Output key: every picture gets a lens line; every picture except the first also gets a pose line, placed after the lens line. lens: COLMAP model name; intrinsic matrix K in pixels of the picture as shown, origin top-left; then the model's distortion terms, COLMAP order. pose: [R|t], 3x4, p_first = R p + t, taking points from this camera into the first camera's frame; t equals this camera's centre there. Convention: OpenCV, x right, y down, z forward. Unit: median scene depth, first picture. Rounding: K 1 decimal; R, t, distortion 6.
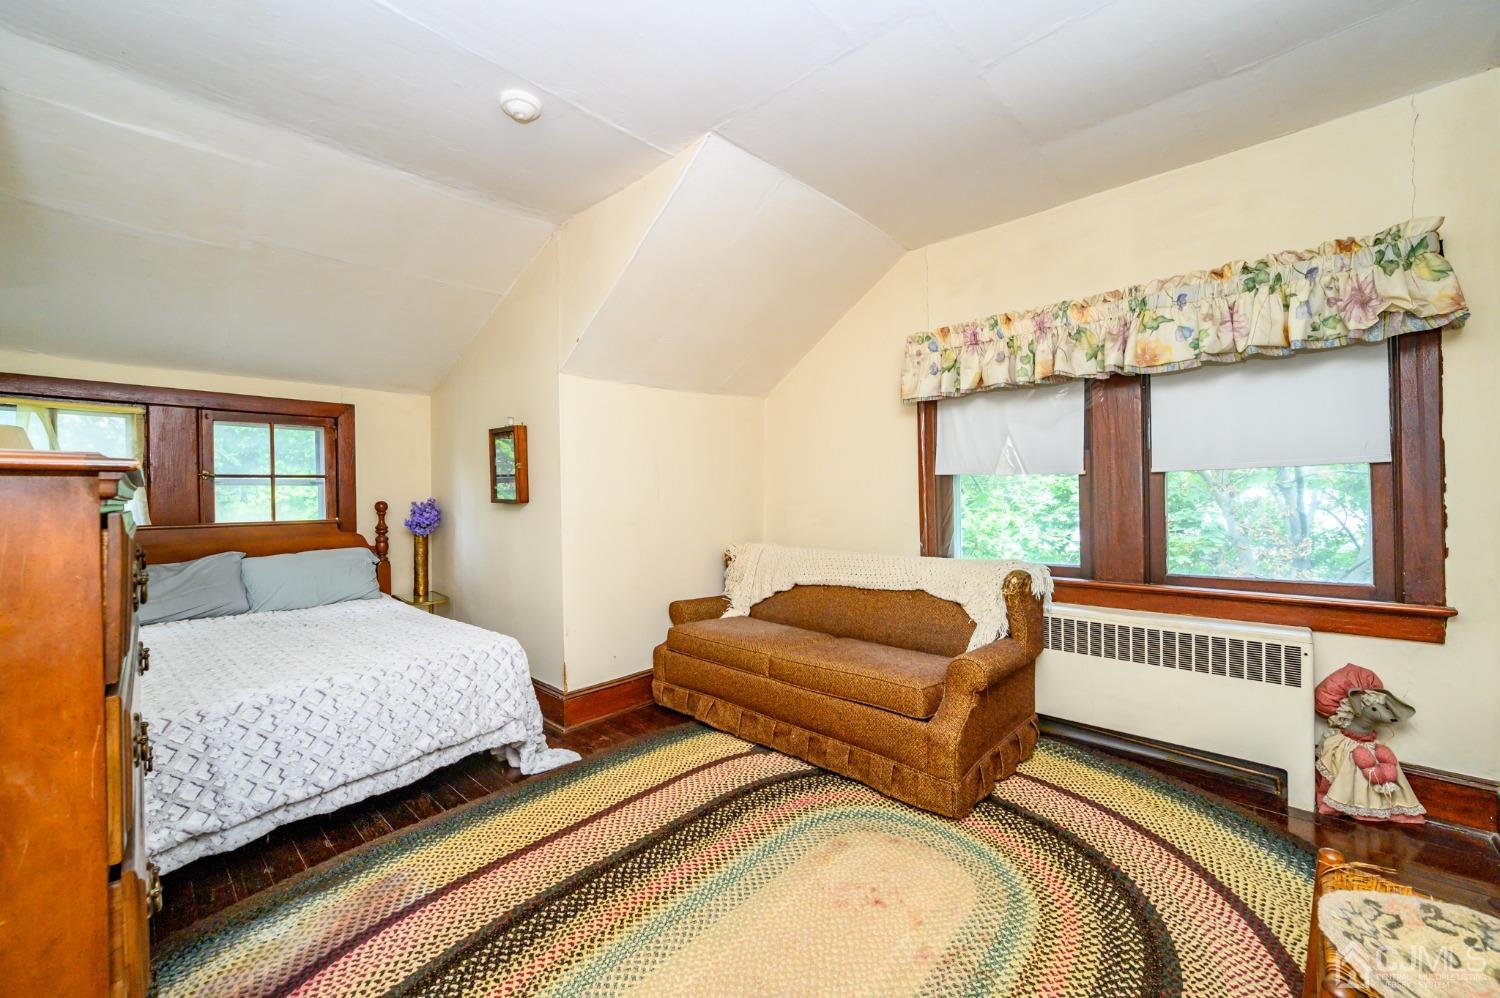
lens RADIAL K [[591.8, 0, 748.7], [0, 591.8, 496.3], [0, 0, 1]] dist [0.001147, 0.000145]
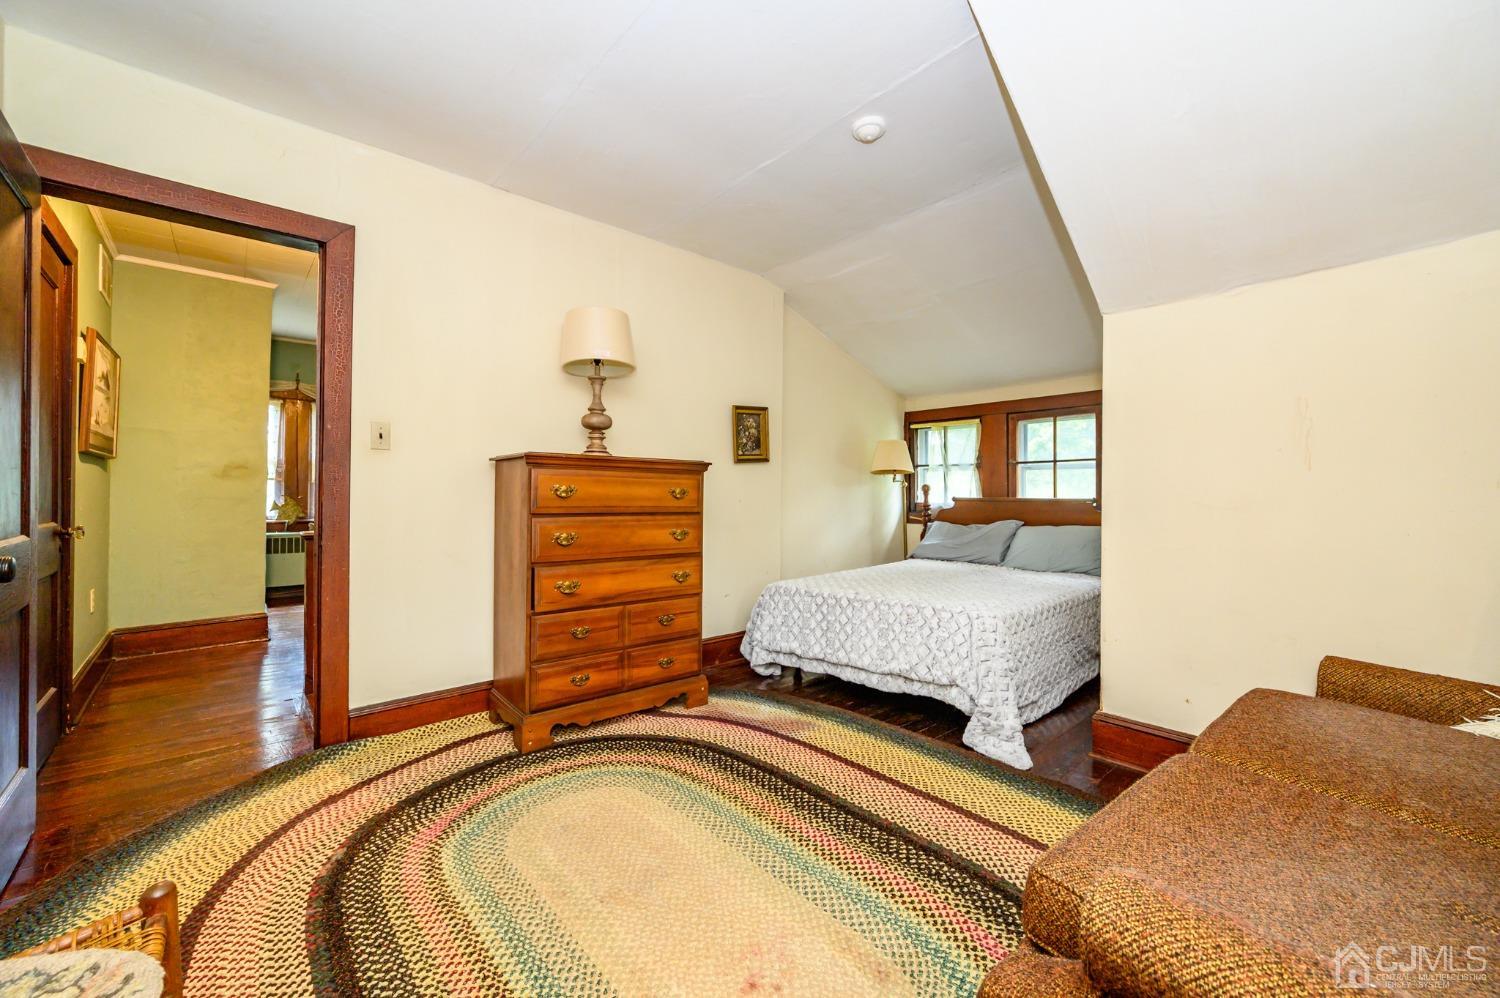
lens RADIAL K [[591.8, 0, 756.0], [0, 591.8, 498.6], [0, 0, 1]] dist [0.001147, 0.000145]
pose [[-0.087776, 0.015390, -0.996021, 0.746831], [-0.009048, 0.999827, 0.016246, 0.046269], [0.996099, 0.010438, -0.087622, 0.838417]]
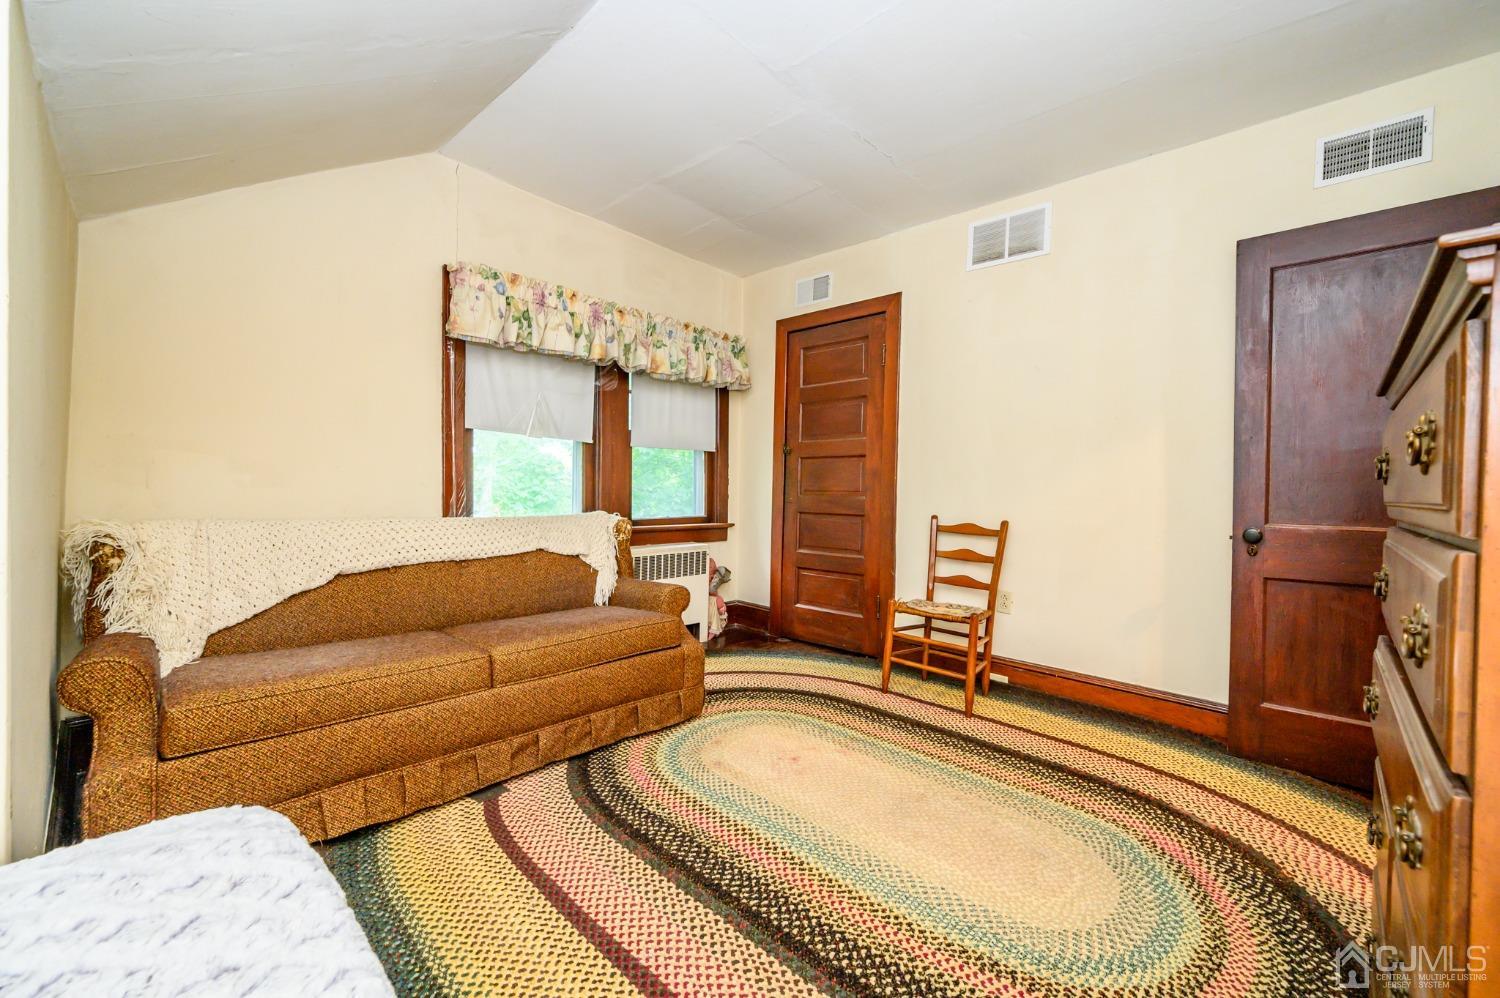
lens RADIAL K [[591.8, 0, 743.5], [0, 591.8, 487.9], [0, 0, 1]] dist [0.001147, 0.000145]
pose [[0.004888, 0.015382, 0.999870, -0.857876], [-0.020552, 0.999672, -0.015279, 0.089002], [-0.999777, -0.020474, 0.005202, 0.879574]]
